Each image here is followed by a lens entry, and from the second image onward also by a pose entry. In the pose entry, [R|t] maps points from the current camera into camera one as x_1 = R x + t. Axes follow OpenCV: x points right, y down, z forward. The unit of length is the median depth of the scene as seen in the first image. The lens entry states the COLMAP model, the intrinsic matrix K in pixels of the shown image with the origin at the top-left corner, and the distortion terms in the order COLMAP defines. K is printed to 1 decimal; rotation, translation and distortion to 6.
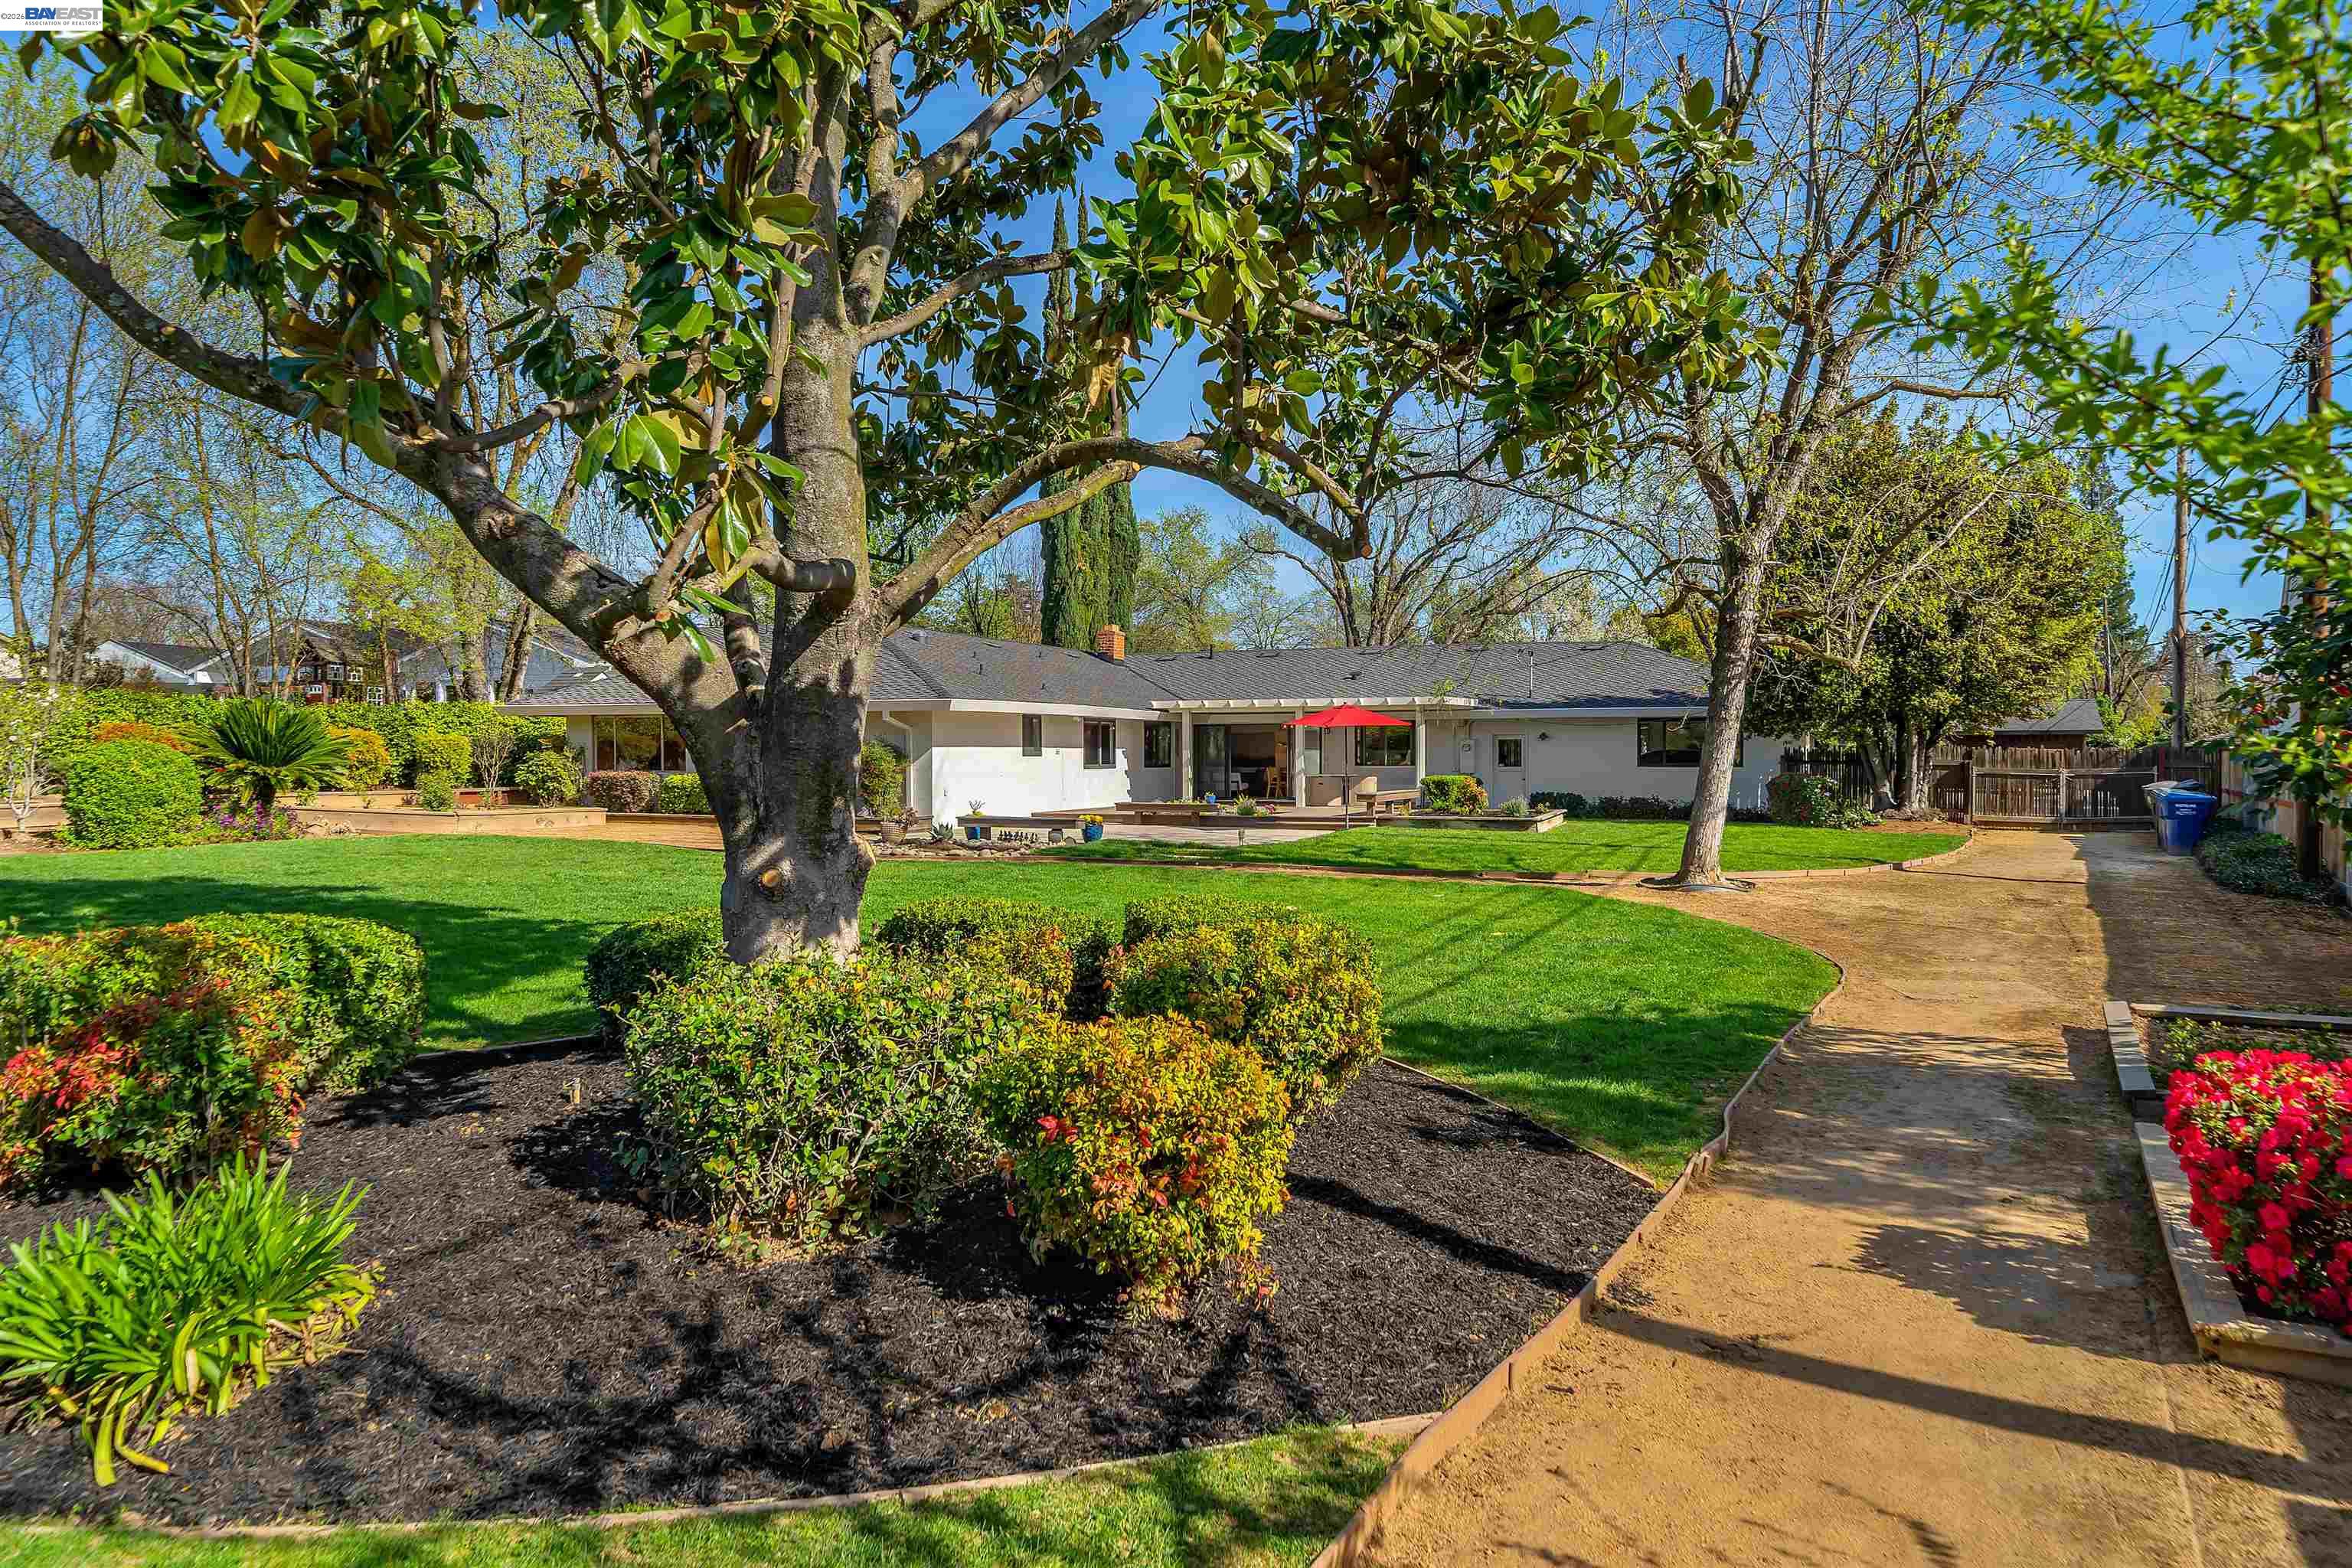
lens RADIAL K [[1637.9, 0, 1176.0], [0, 1637.9, 784.0], [0, 0, 1]] dist [-0.019198, -0.001182]
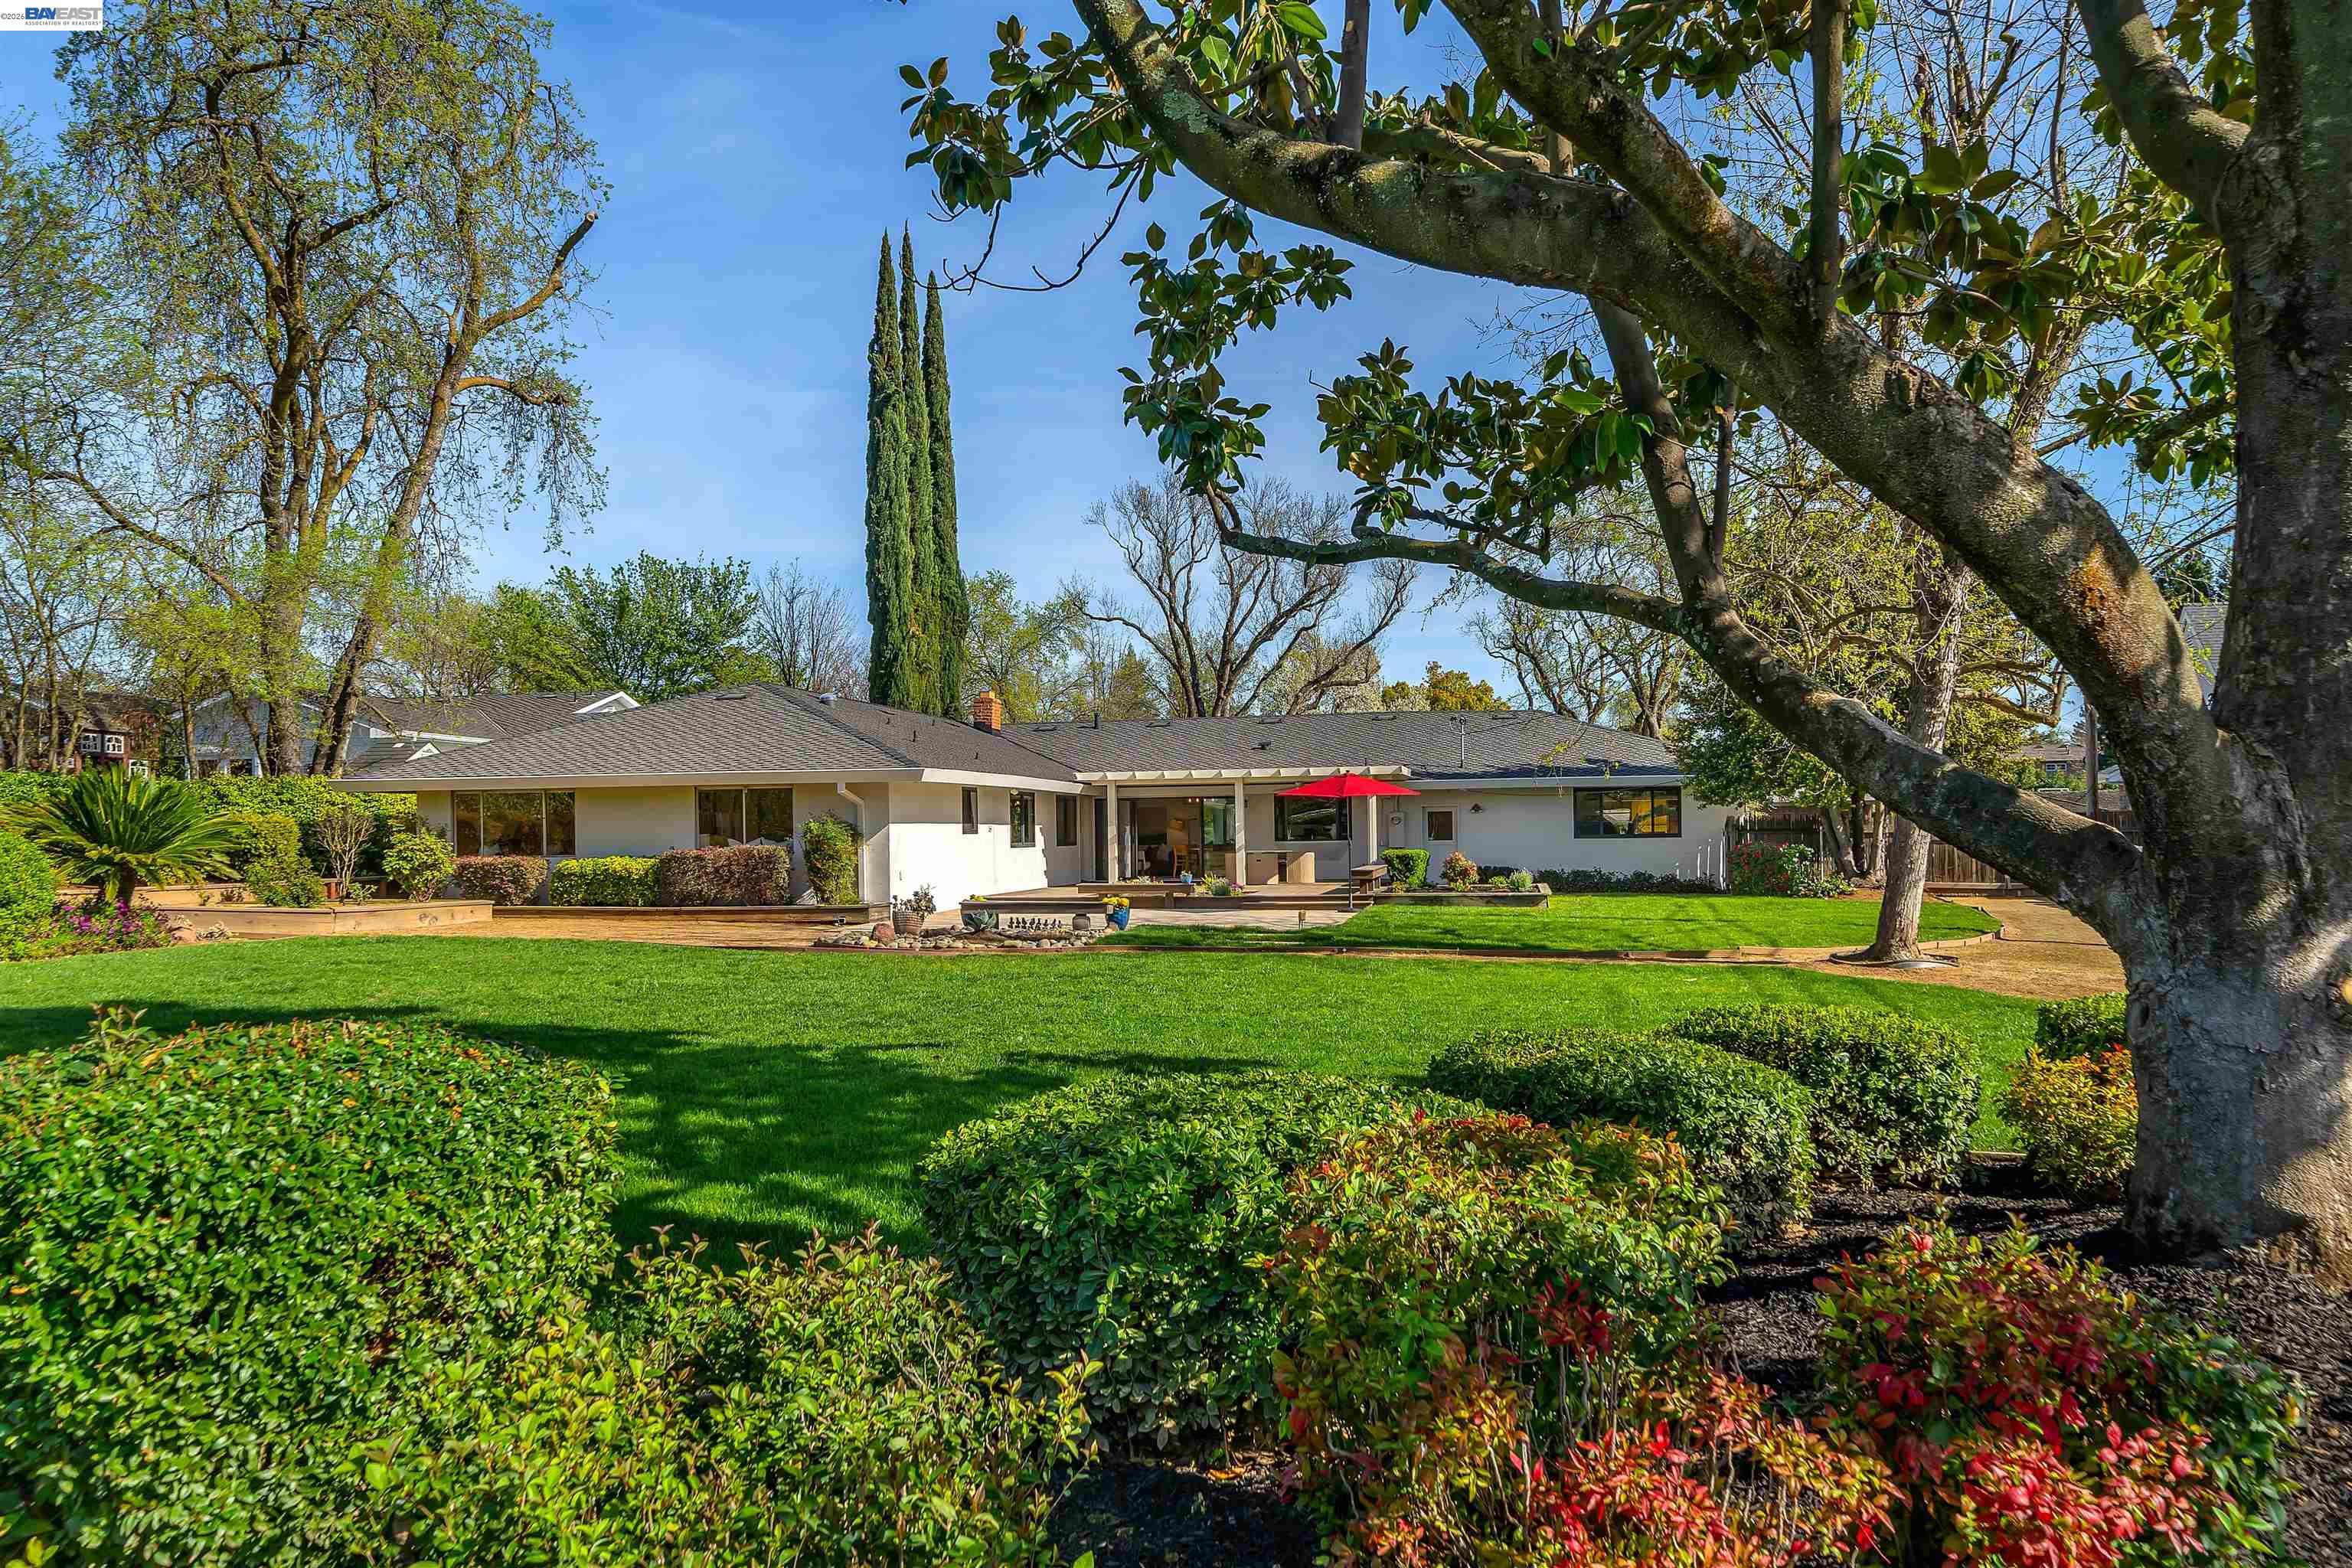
lens RADIAL K [[1670.4, 0, 1176.0], [0, 1670.4, 784.0], [0, 0, 1]] dist [-0.001848, 0.000402]
pose [[0.984009, -0.006008, 0.178016, -0.141344], [0.014712, 0.998757, -0.047617, 0.000892], [-0.177509, 0.049475, 0.982875, 0.086360]]
